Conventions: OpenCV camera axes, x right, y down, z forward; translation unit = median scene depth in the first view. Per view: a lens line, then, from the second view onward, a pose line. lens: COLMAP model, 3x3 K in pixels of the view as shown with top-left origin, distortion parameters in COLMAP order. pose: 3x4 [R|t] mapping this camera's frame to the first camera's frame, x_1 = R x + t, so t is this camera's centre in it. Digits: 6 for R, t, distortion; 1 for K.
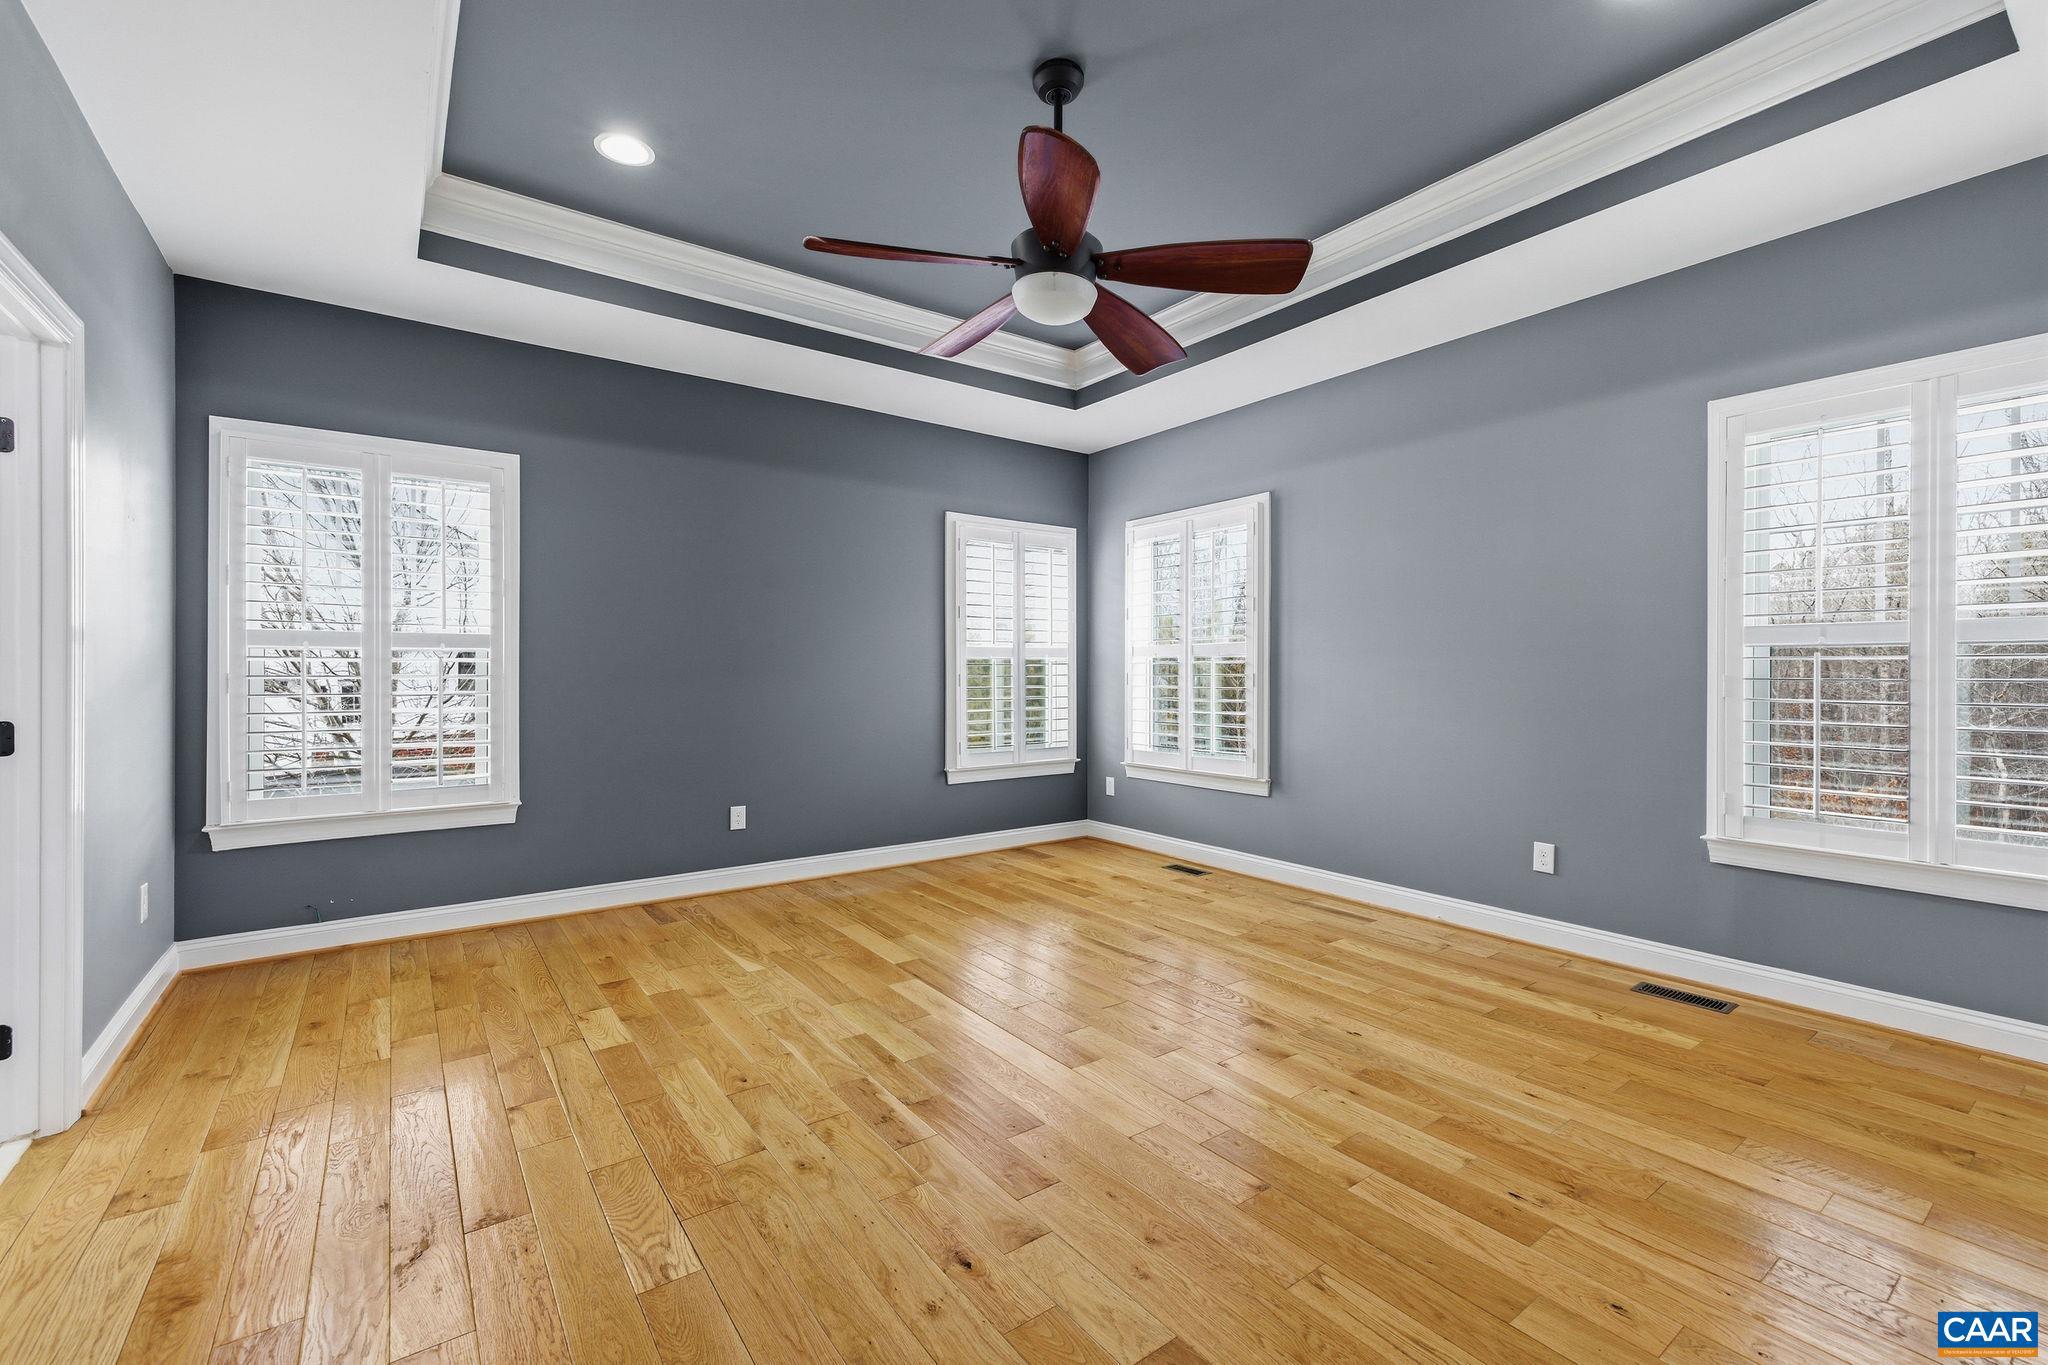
lens RADIAL K [[860.4, 0, 1009.4], [0, 860.4, 678.1], [0, 0, 1]] dist [0.010732, -0.001213]
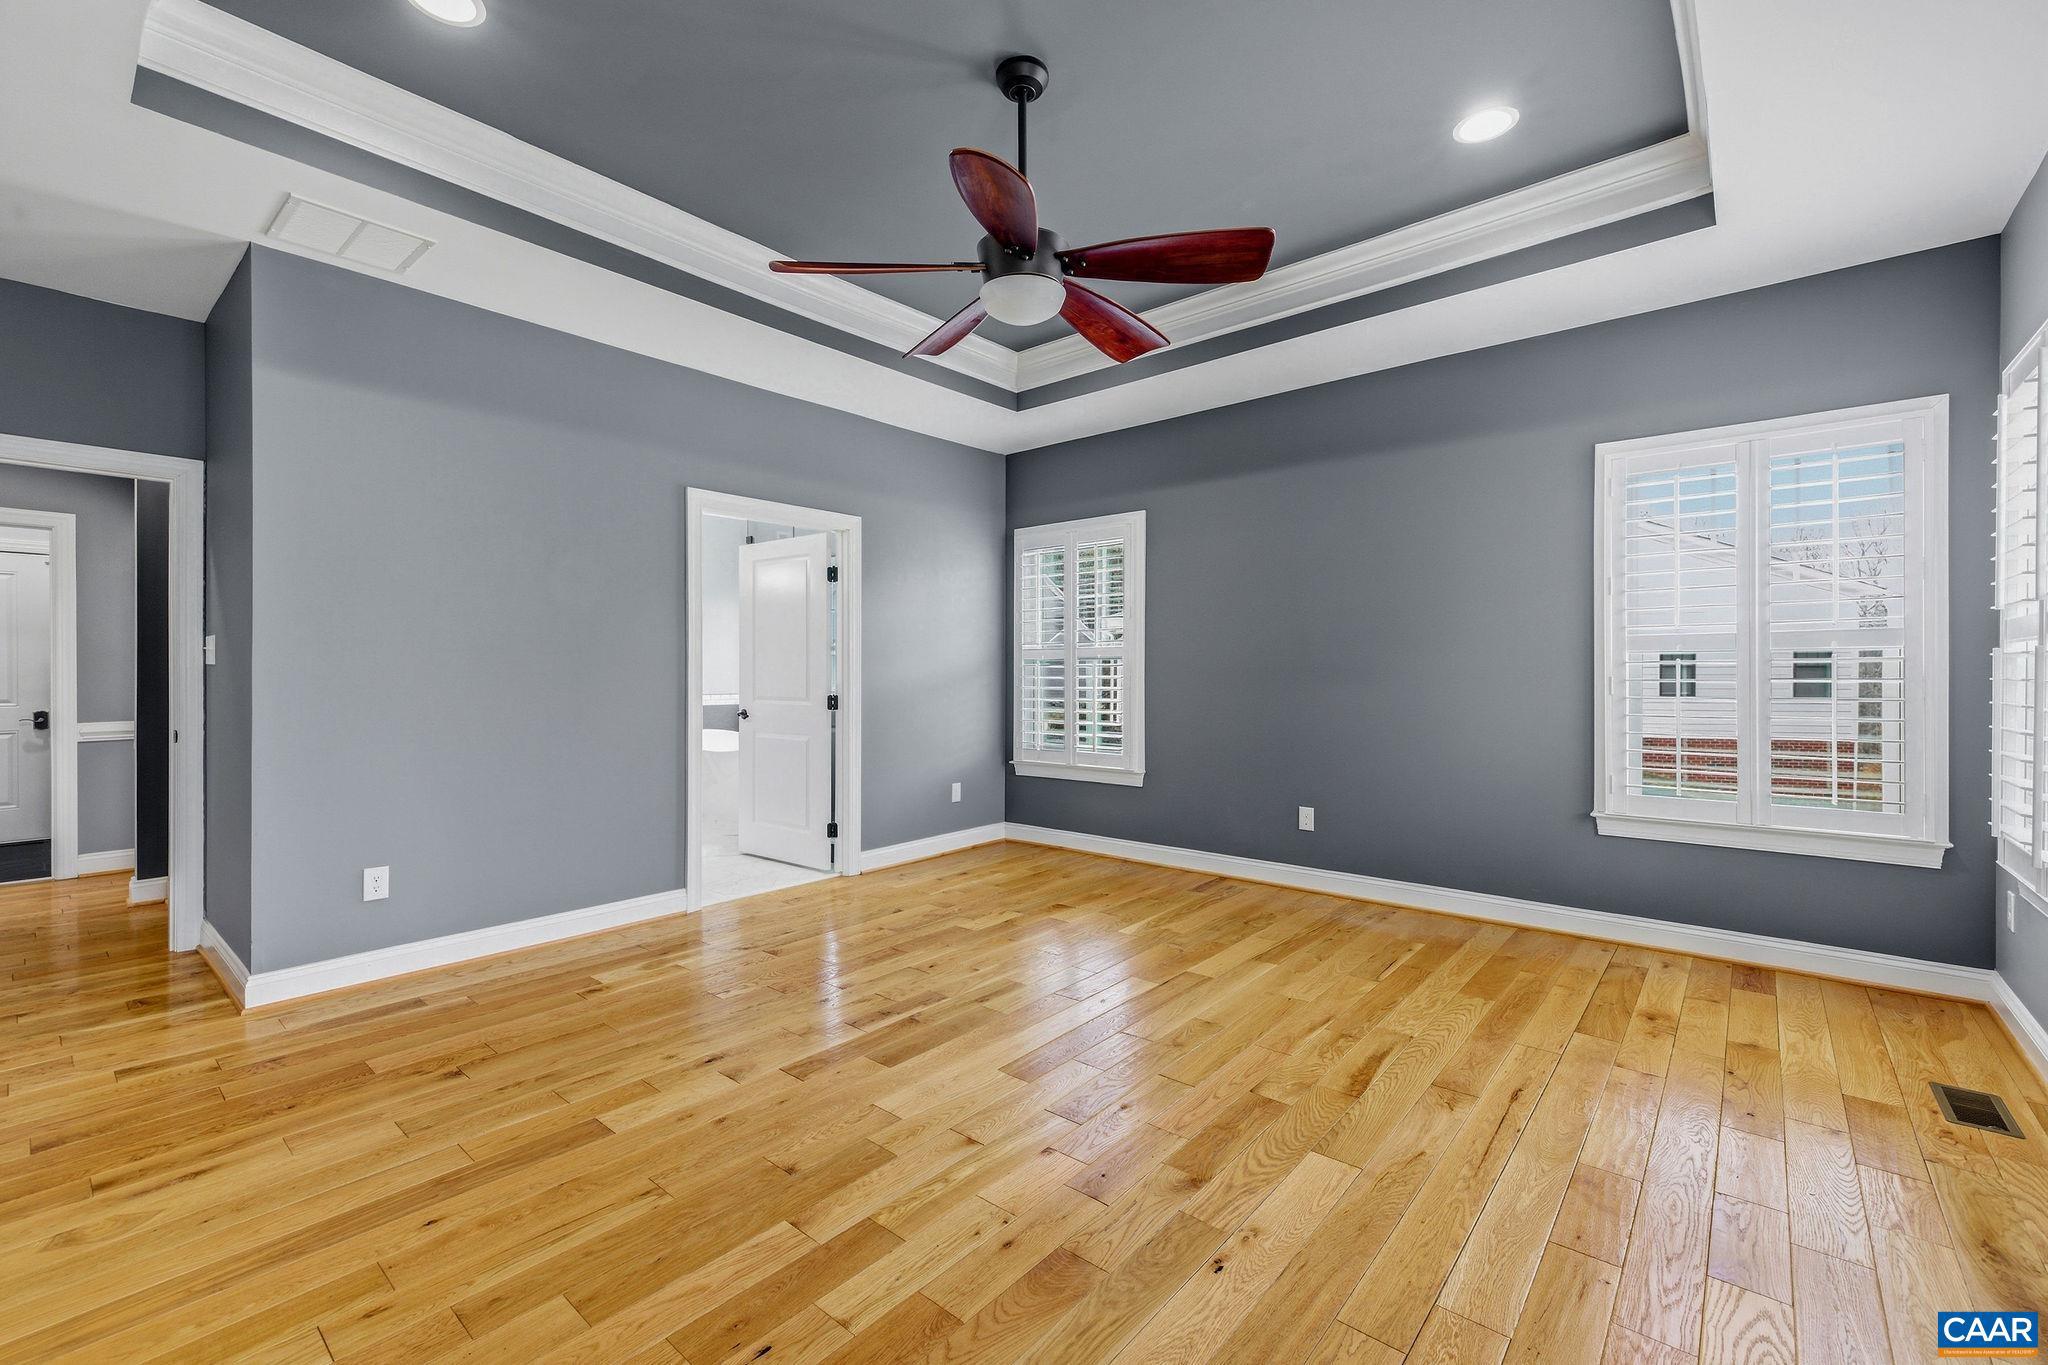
lens RADIAL K [[860.4, 0, 1010.5], [0, 860.4, 674.8], [0, 0, 1]] dist [0.010732, -0.001213]
pose [[0.233080, 0.002234, -0.972455, 0.757268], [-0.005791, 0.999983, 0.000909, -0.005325], [0.972440, 0.005420, 0.233089, 0.562070]]
